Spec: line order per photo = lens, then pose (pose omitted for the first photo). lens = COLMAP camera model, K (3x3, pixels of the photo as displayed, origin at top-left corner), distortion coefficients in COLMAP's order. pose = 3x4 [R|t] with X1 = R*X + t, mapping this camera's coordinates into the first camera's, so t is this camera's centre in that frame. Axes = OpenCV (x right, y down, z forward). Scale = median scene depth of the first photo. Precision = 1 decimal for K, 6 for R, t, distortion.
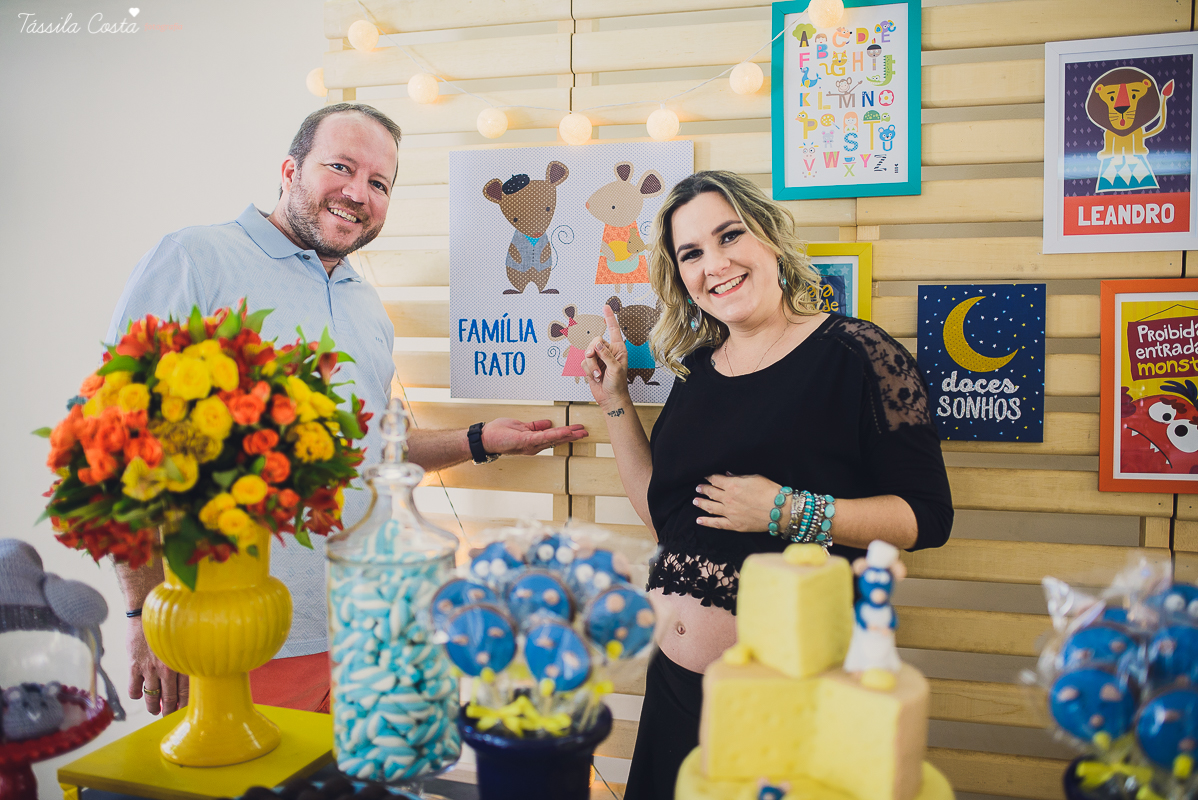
lens RADIAL K [[1148.5, 0, 599.0], [0, 1148.5, 400.0], [0, 0, 1]] dist [-0.070616, 0.092634]
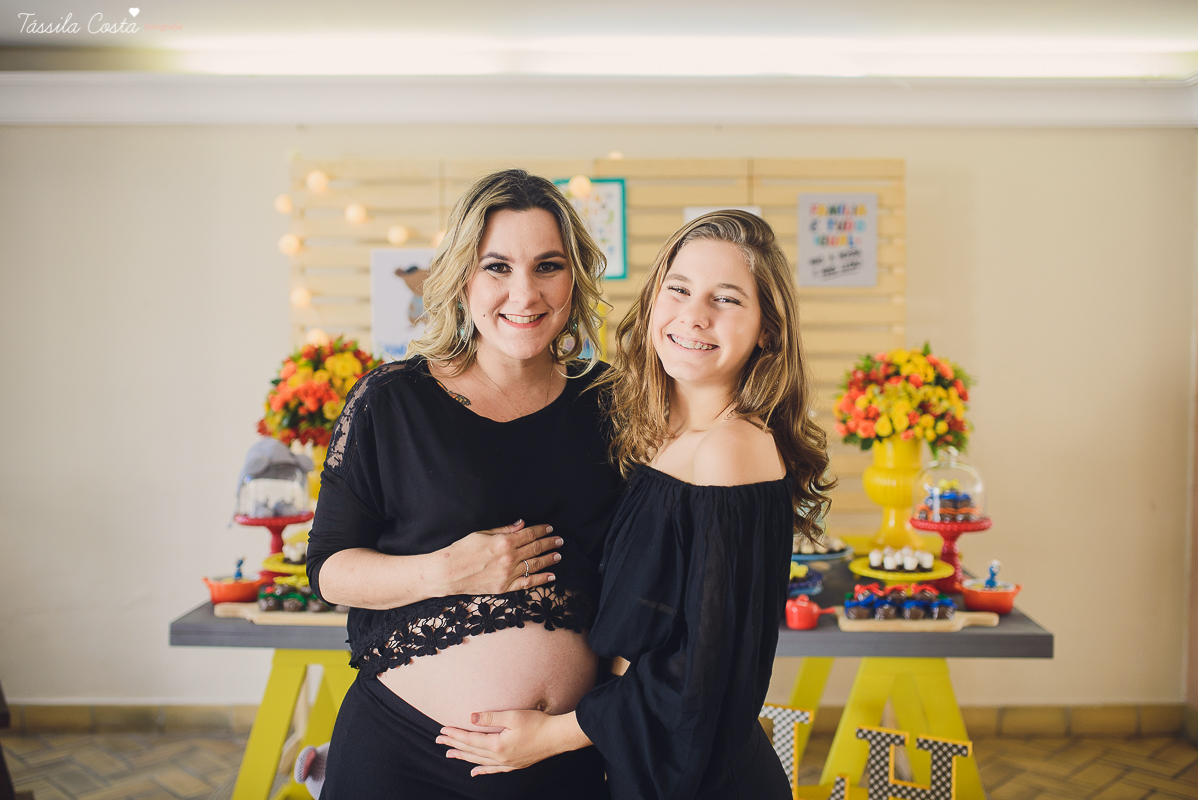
lens RADIAL K [[1172.7, 0, 599.0], [0, 1172.7, 400.0], [0, 0, 1]] dist [-0.054269, 0.024979]
pose [[0.960279, -0.016231, 0.278569, -0.338473], [0.022551, 0.999556, -0.019499, 0.067233], [-0.278128, 0.025006, 0.960218, -0.942579]]
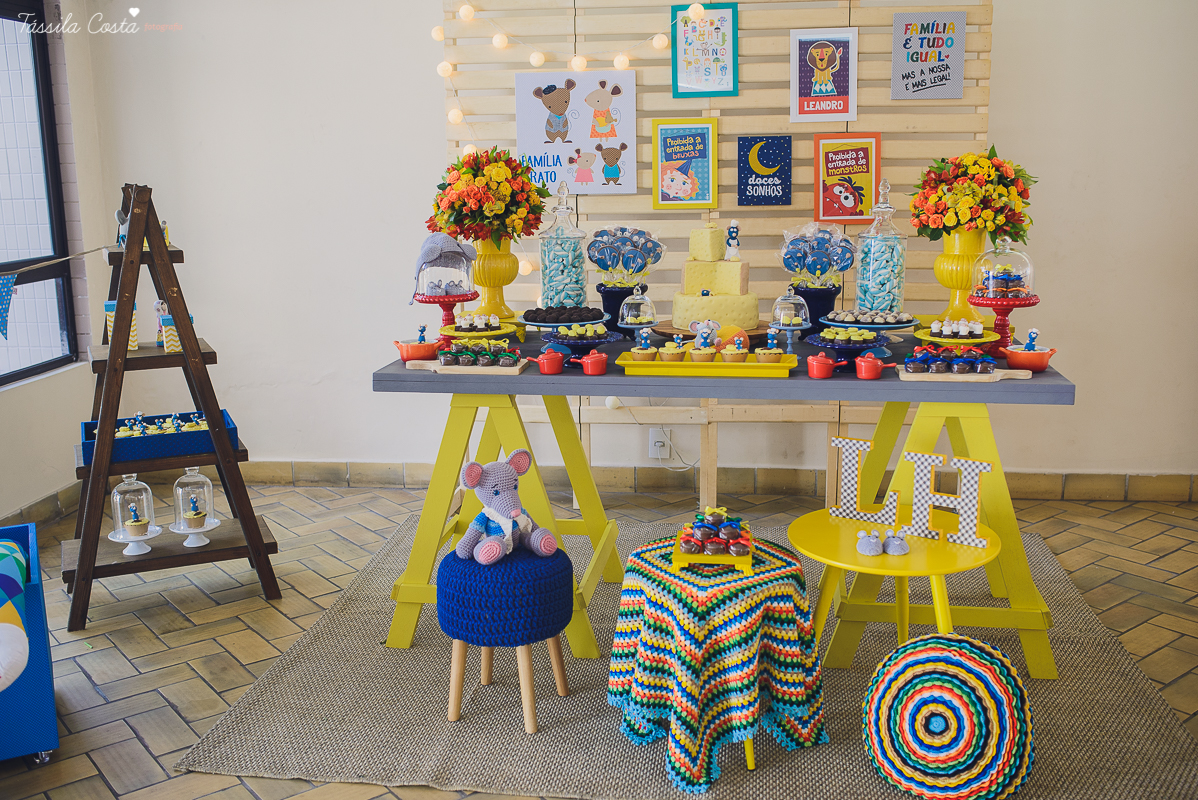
lens RADIAL K [[1148.5, 0, 599.0], [0, 1148.5, 400.0], [0, 0, 1]] dist [-0.070616, 0.092634]
pose [[0.984485, -0.051035, 0.167885, -0.398882], [0.028528, 0.990592, 0.133840, 0.105233], [-0.173136, -0.126974, 0.976679, -1.233764]]
